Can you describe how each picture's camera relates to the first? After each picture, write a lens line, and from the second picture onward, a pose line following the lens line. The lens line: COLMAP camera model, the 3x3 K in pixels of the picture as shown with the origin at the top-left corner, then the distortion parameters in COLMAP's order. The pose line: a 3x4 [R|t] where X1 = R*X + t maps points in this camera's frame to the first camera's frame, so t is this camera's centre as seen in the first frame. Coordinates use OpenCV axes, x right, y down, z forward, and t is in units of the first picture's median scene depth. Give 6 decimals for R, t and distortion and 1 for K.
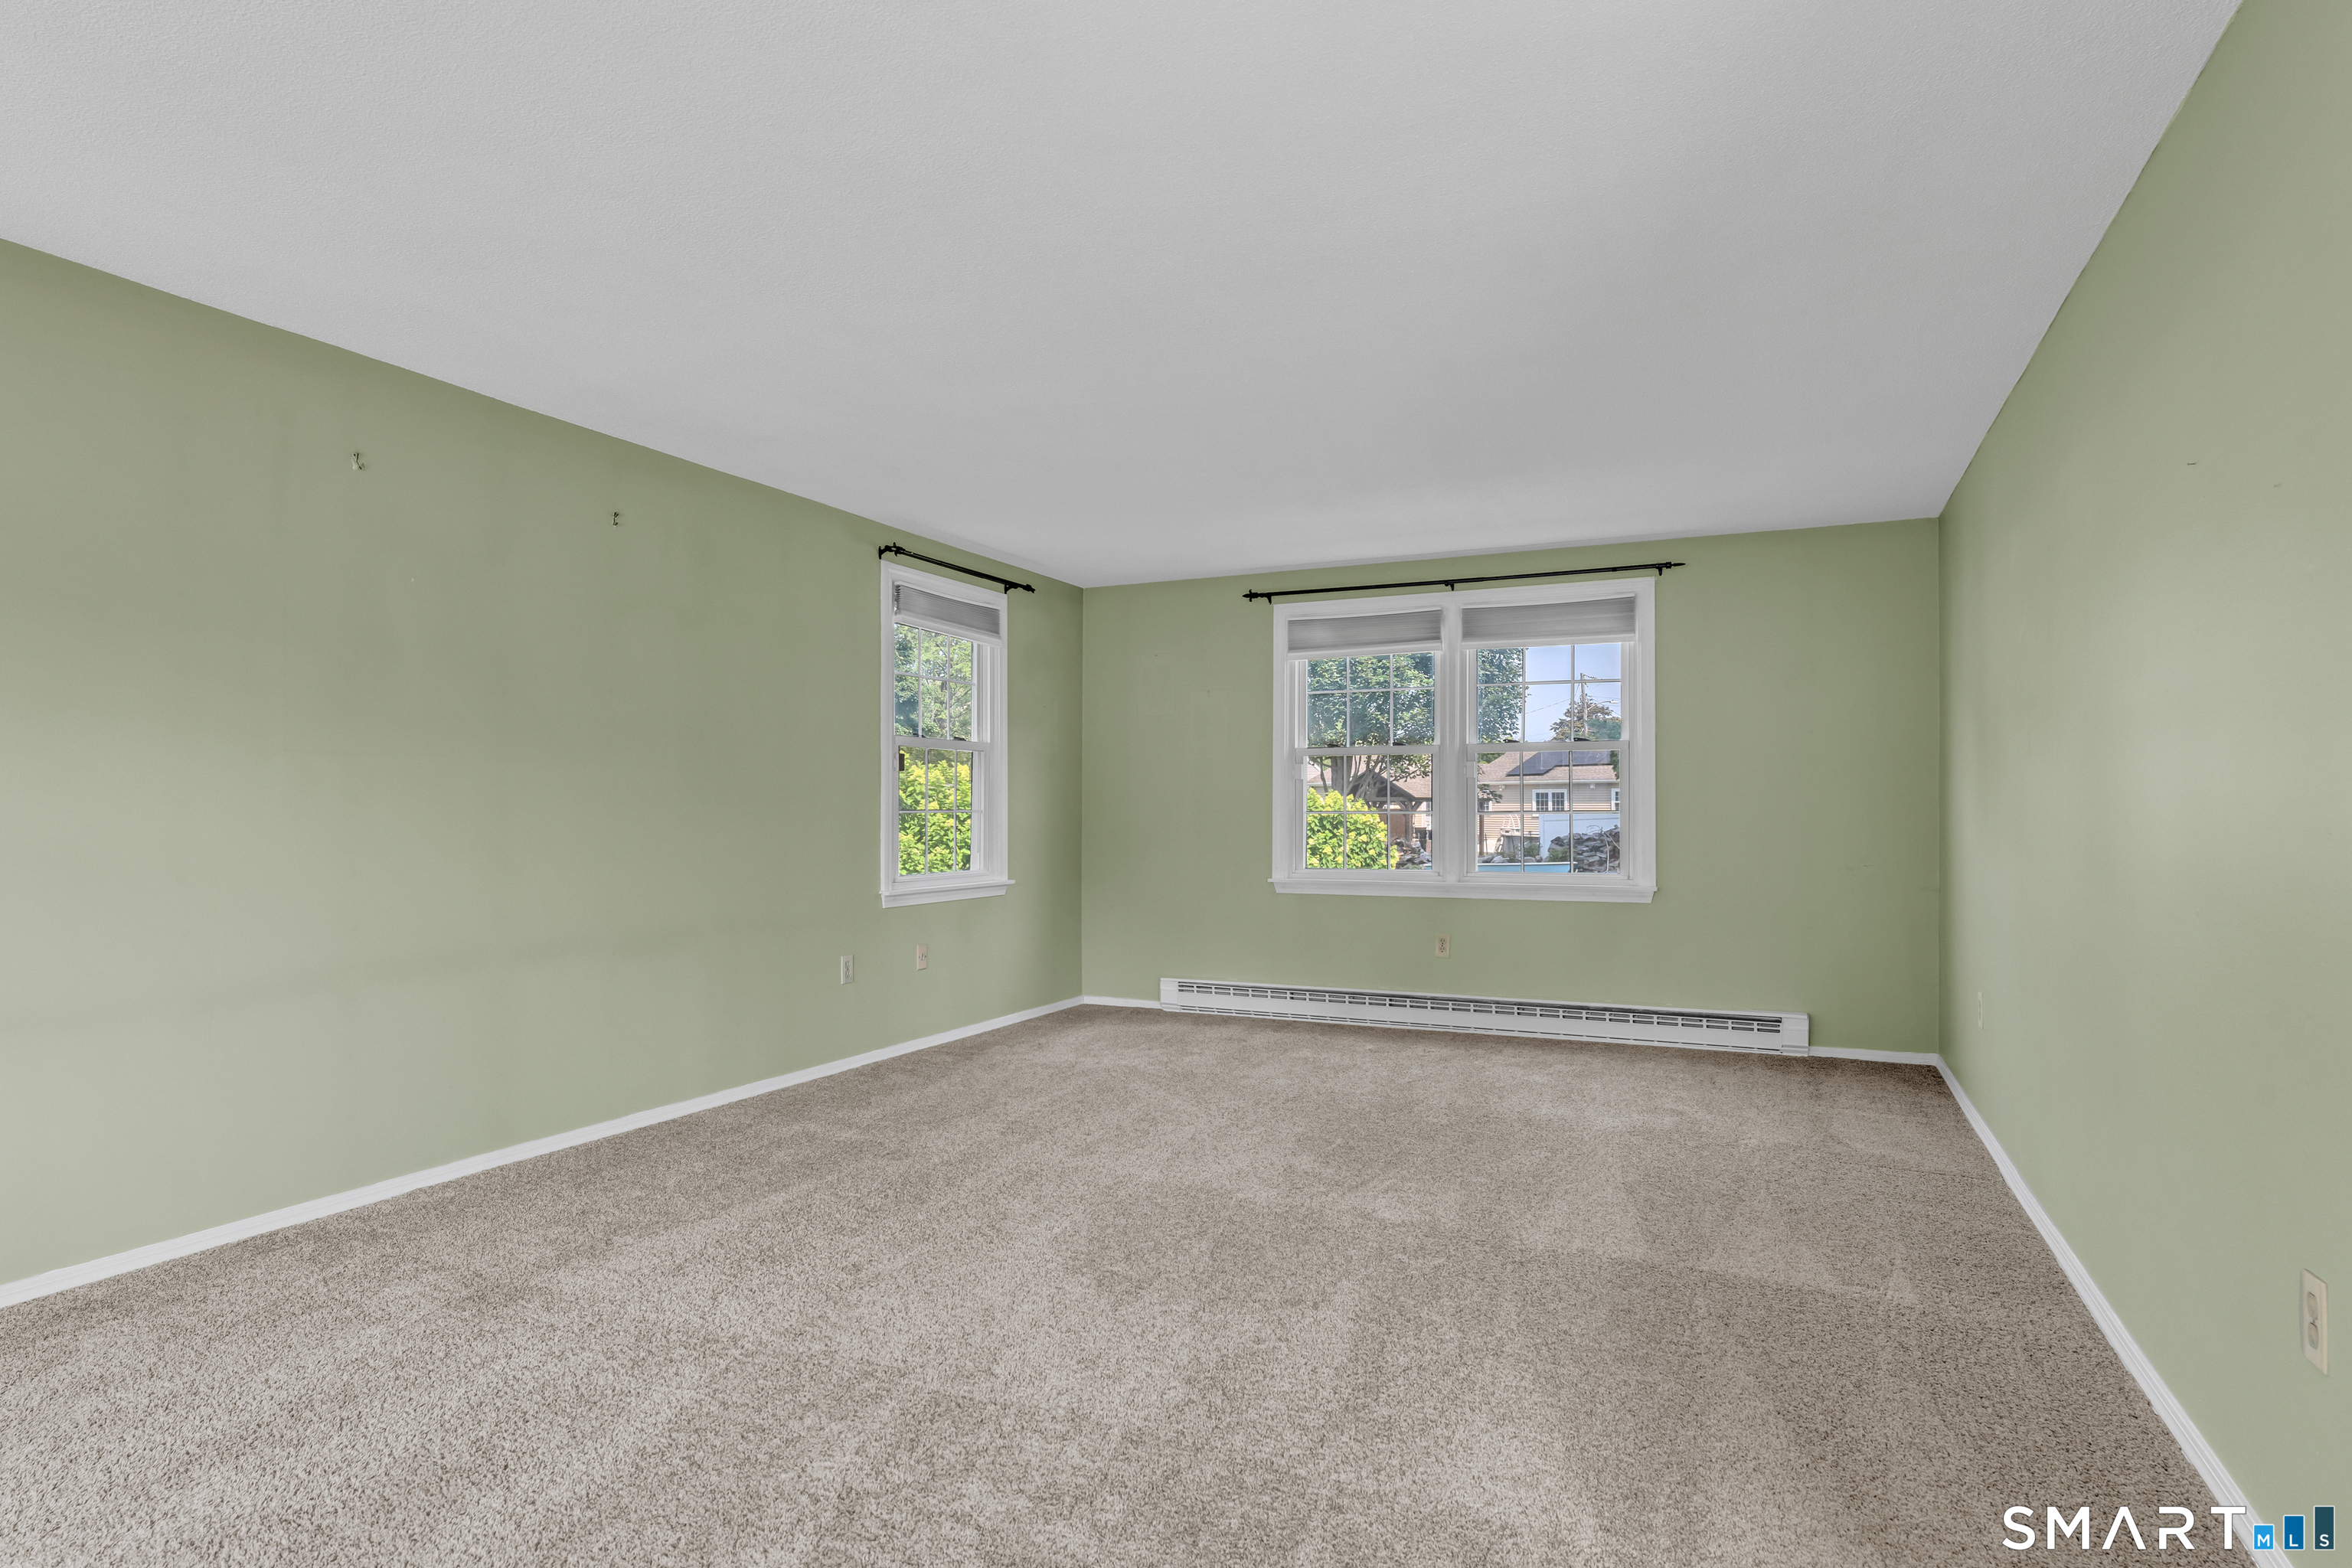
lens RADIAL K [[1279.3, 0, 1166.9], [0, 1279.3, 794.7], [0, 0, 1]] dist [0.000960, -0.010235]
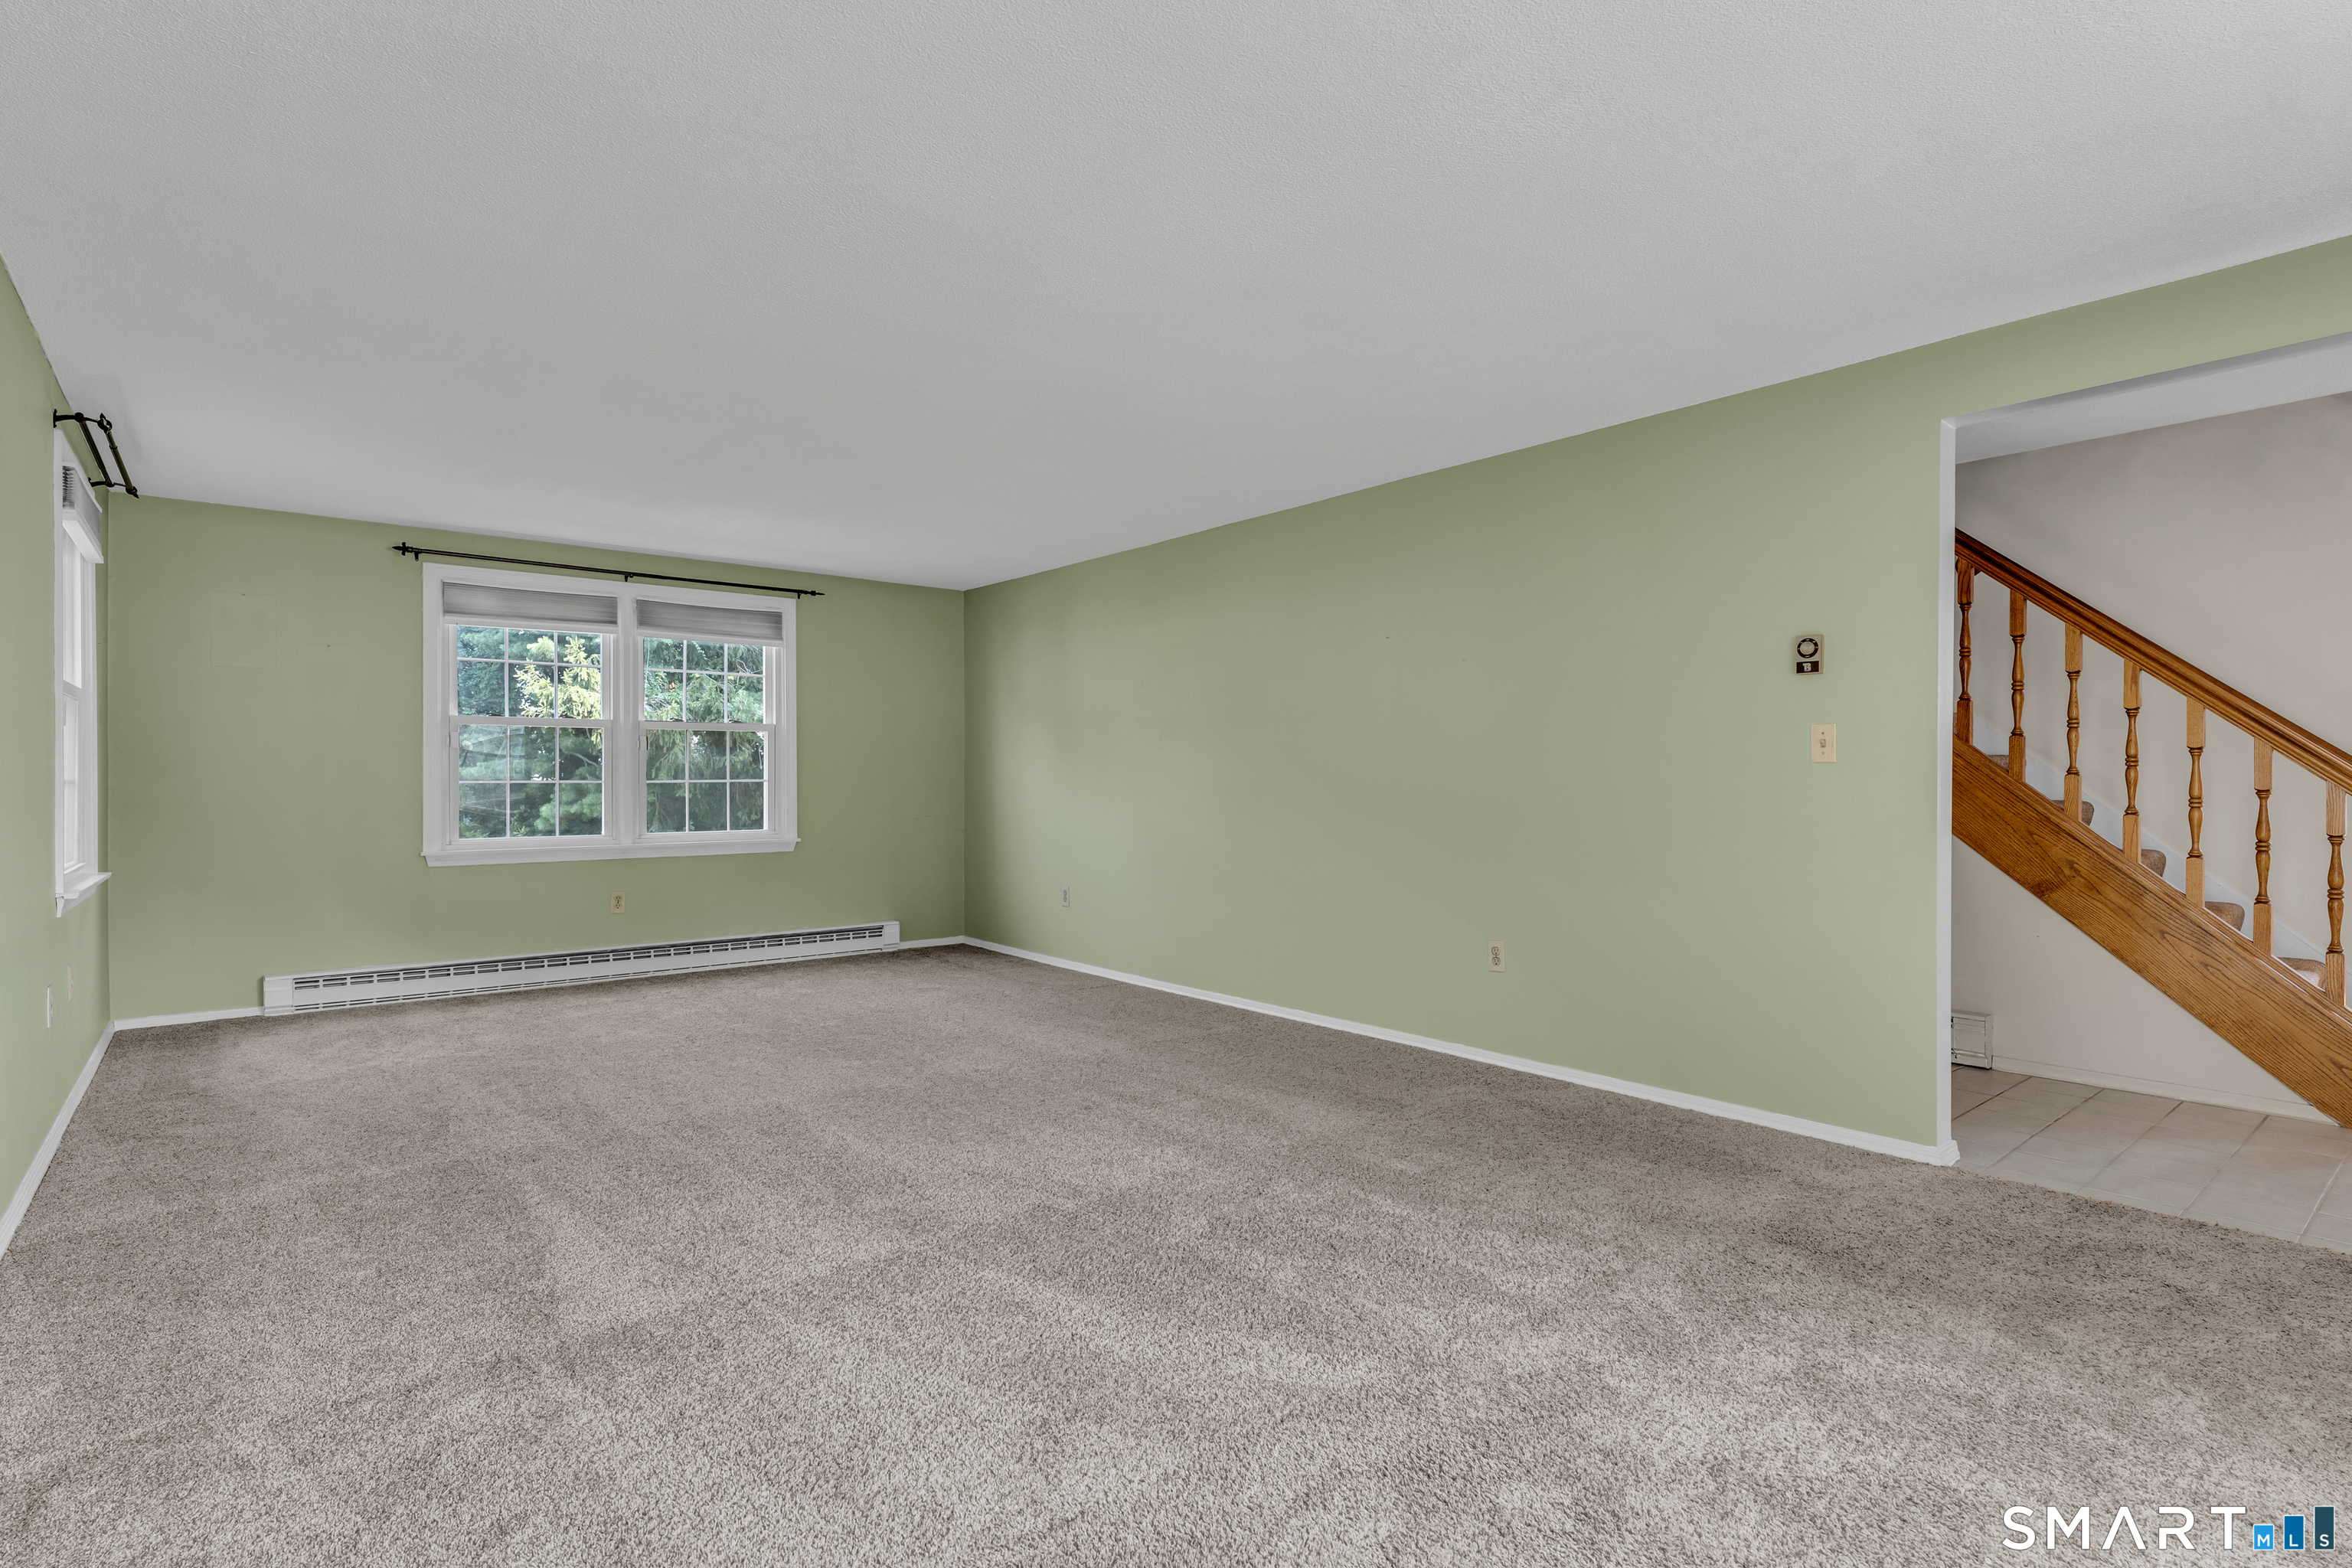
lens RADIAL K [[1127.3, 0, 1182.5], [0, 1127.3, 767.0], [0, 0, 1]] dist [-0.001755, -0.000250]
pose [[0.438717, 0.008988, 0.898580, -0.470893], [-0.009056, 0.999943, -0.005581, 0.002420], [-0.898580, -0.005689, 0.438774, 0.147379]]
